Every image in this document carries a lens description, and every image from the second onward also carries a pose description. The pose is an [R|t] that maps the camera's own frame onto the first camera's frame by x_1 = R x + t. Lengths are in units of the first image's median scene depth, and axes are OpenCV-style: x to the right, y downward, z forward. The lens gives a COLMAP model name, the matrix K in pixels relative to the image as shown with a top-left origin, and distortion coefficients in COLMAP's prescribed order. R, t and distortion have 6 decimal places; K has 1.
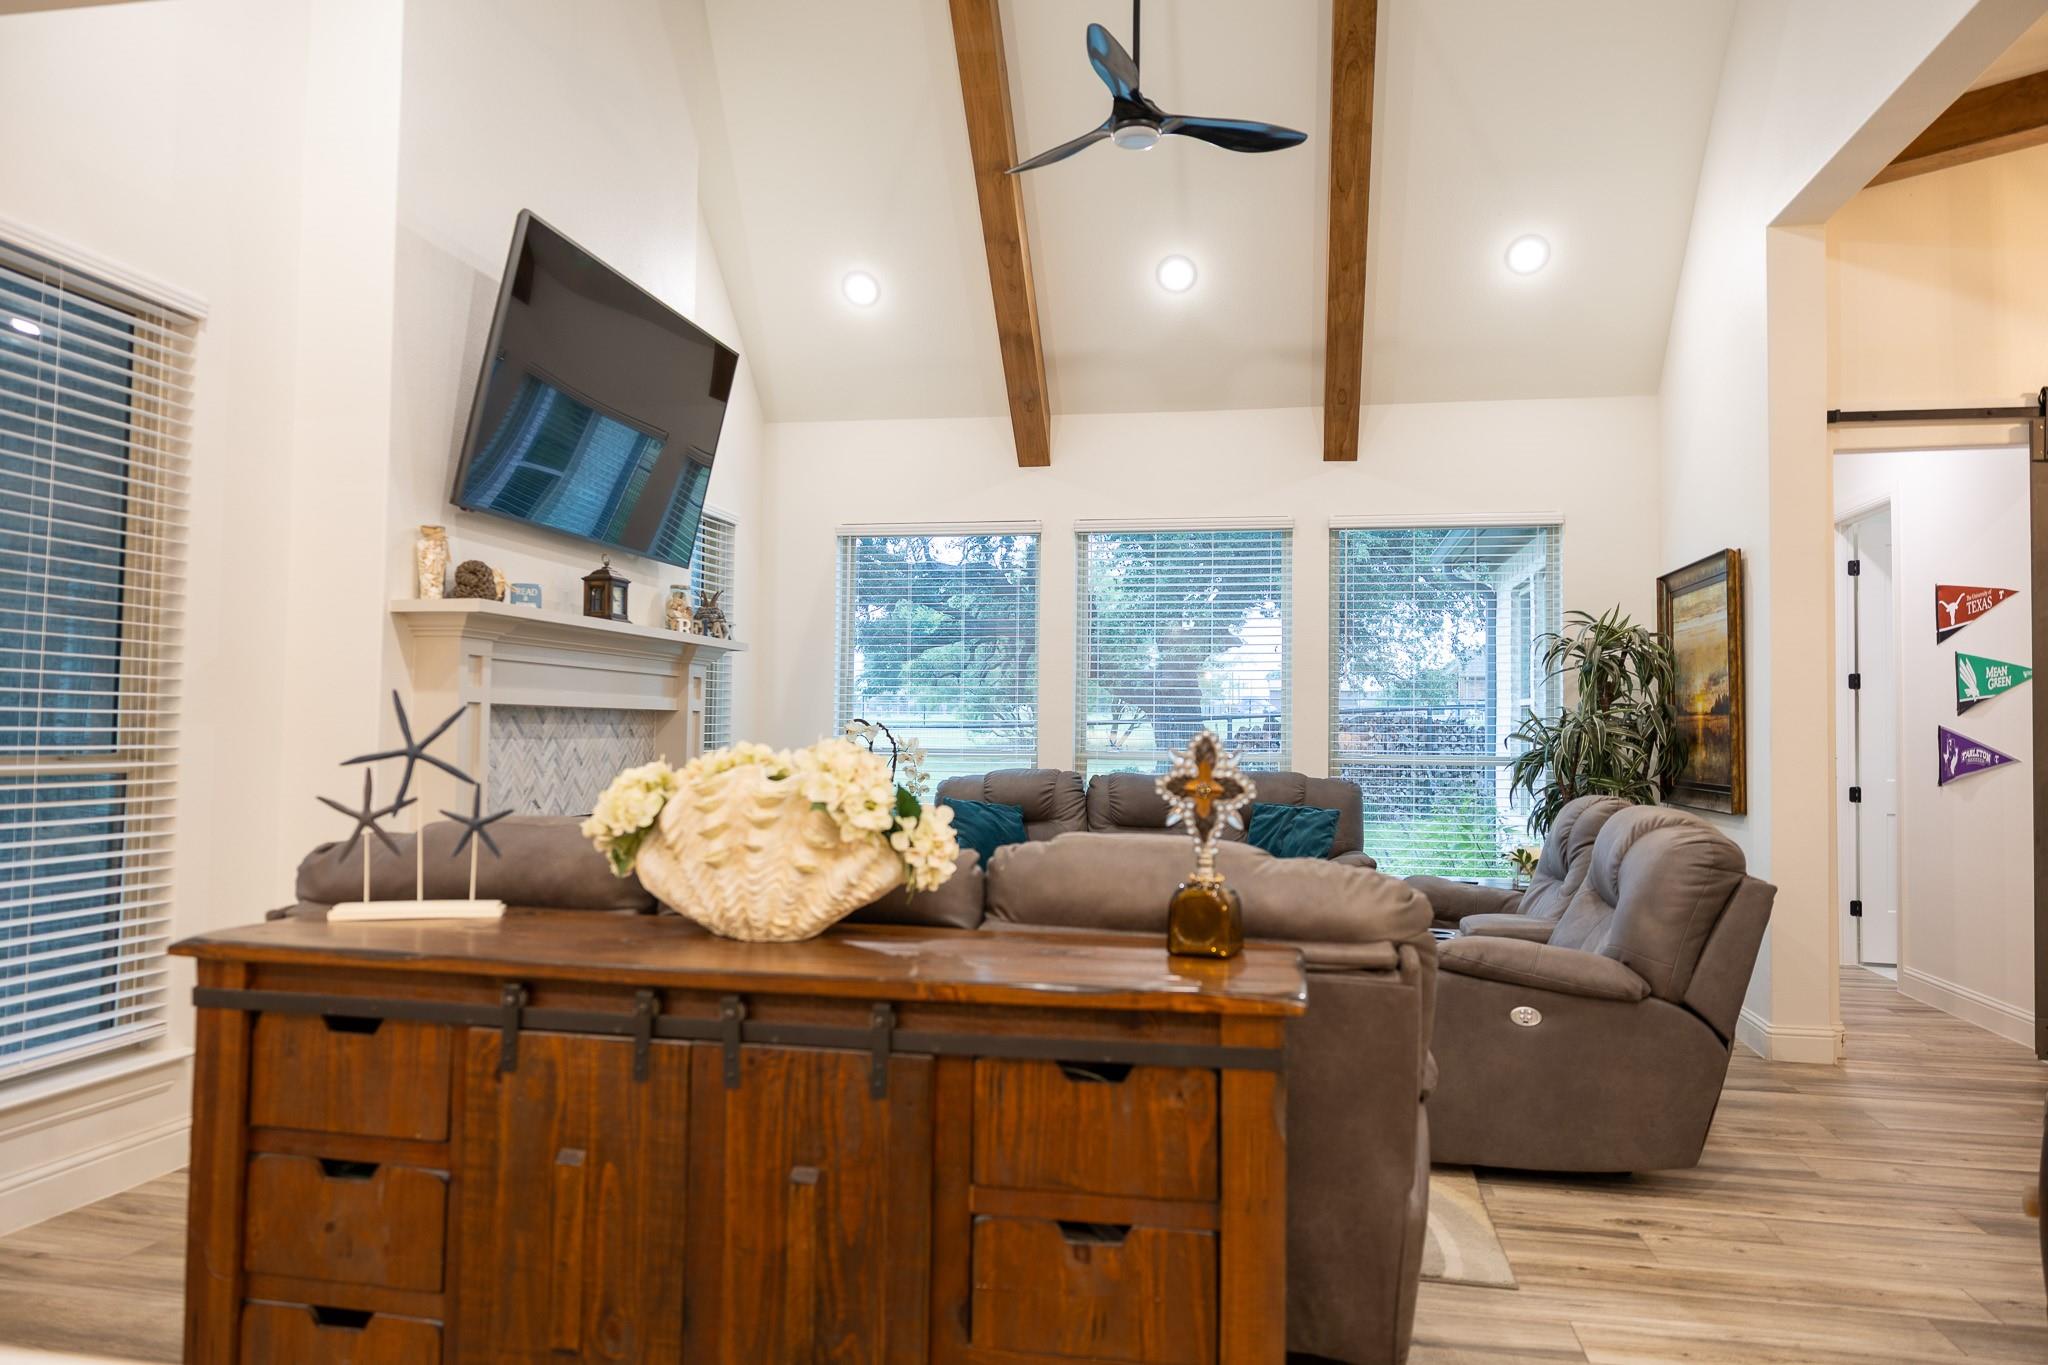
lens RADIAL K [[1402.7, 0, 1022.7], [0, 1402.7, 679.5], [0, 0, 1]] dist [0.009363, 0.000604]
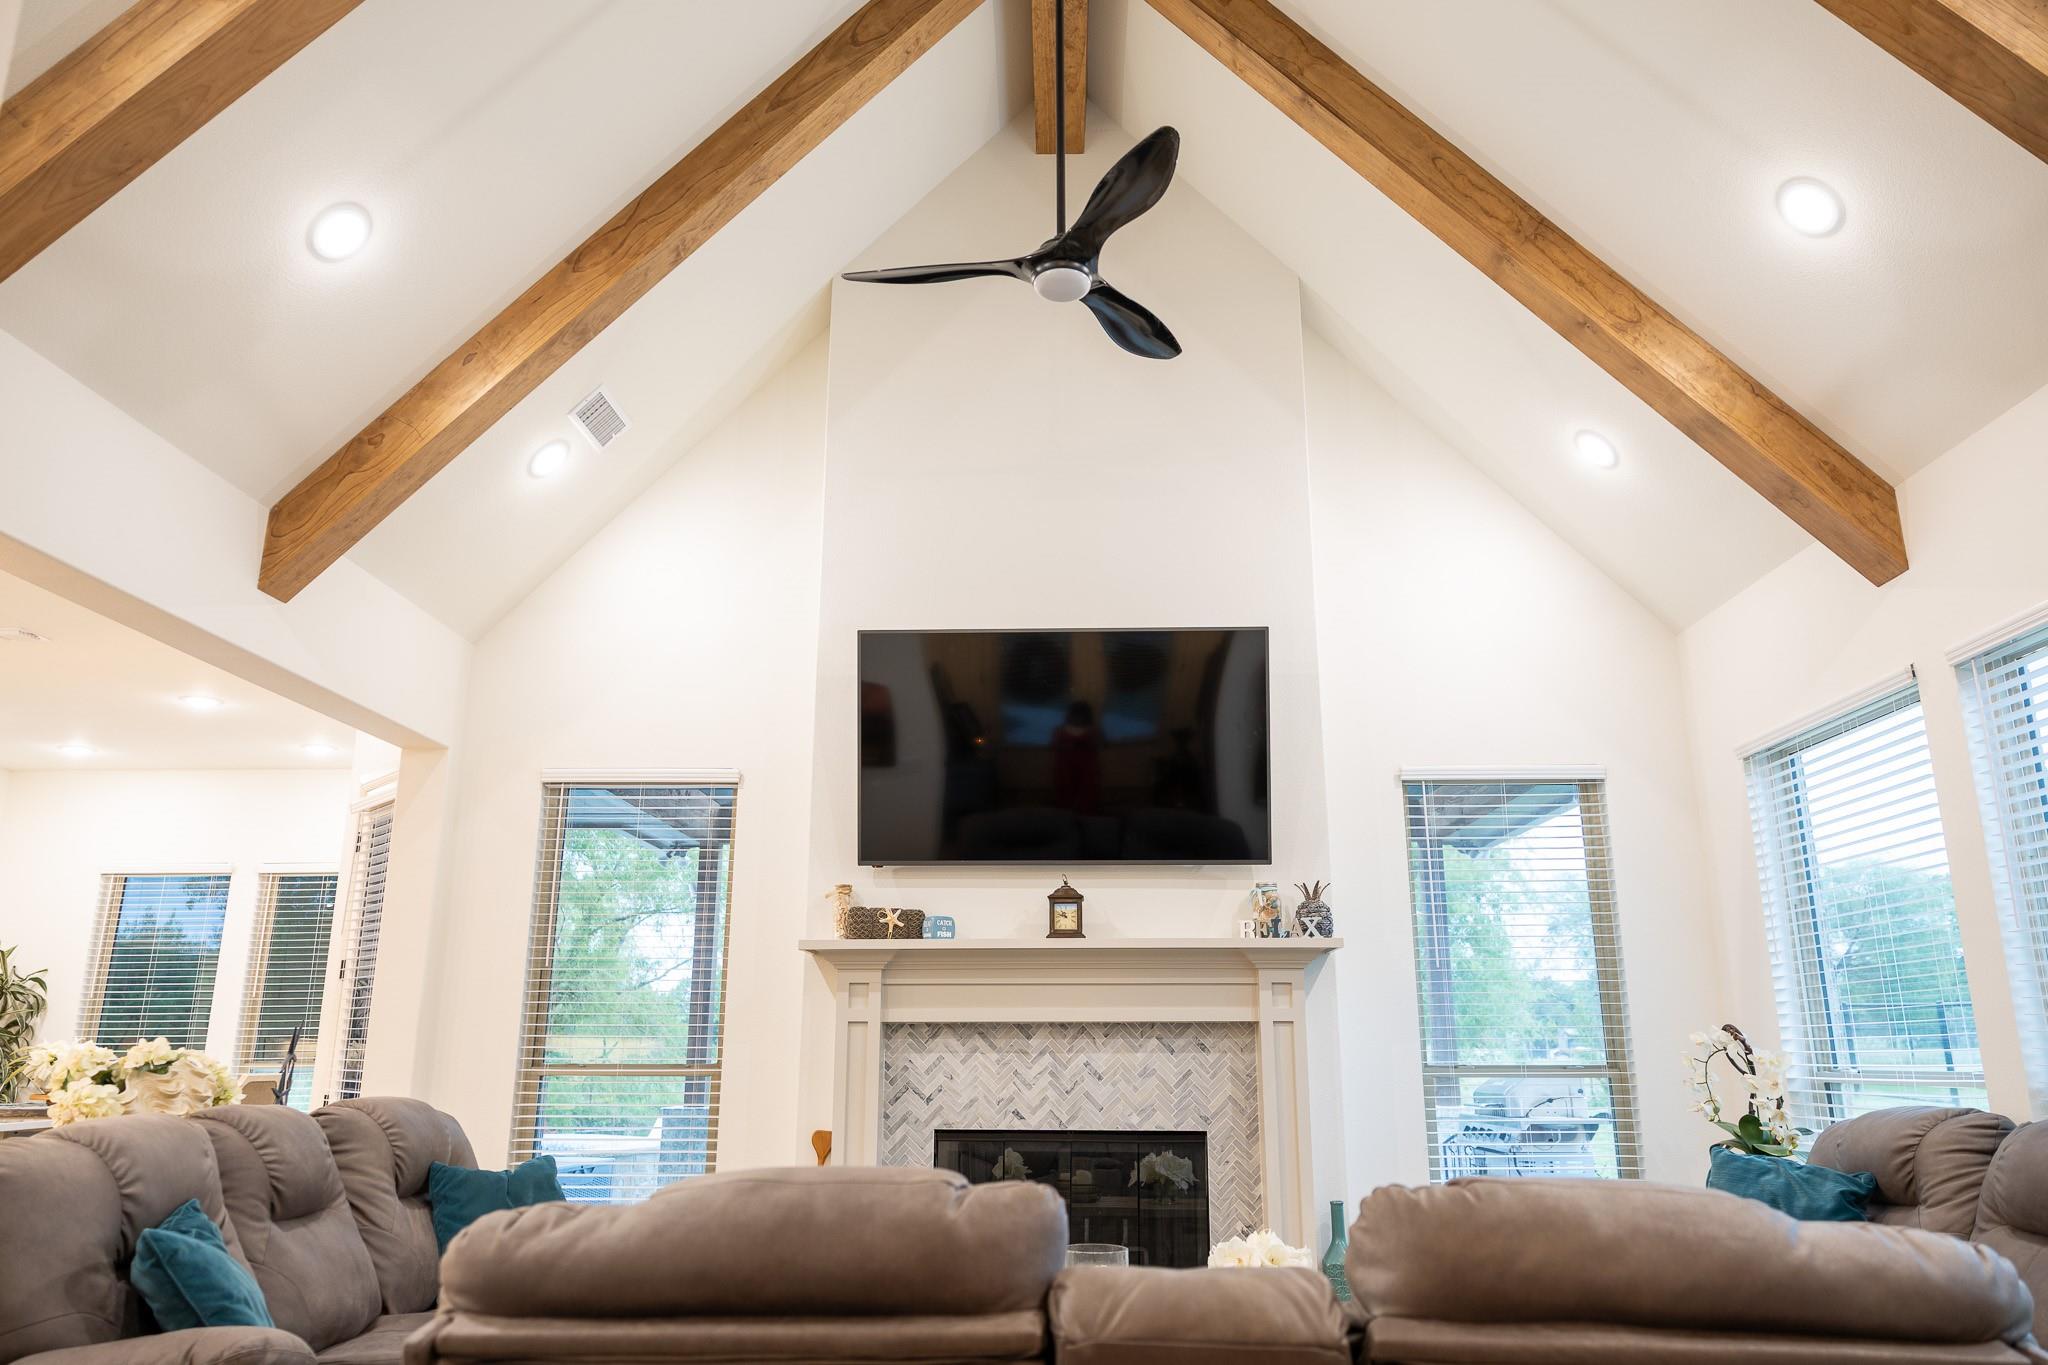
lens RADIAL K [[1402.7, 0, 1021.1], [0, 1402.7, 681.9], [0, 0, 1]] dist [0.009363, 0.000604]
pose [[0.137569, -0.265901, -0.954134, 0.774507], [0.038920, 0.964000, -0.263039, 0.050146], [0.989727, -0.000948, 0.142965, 0.826066]]
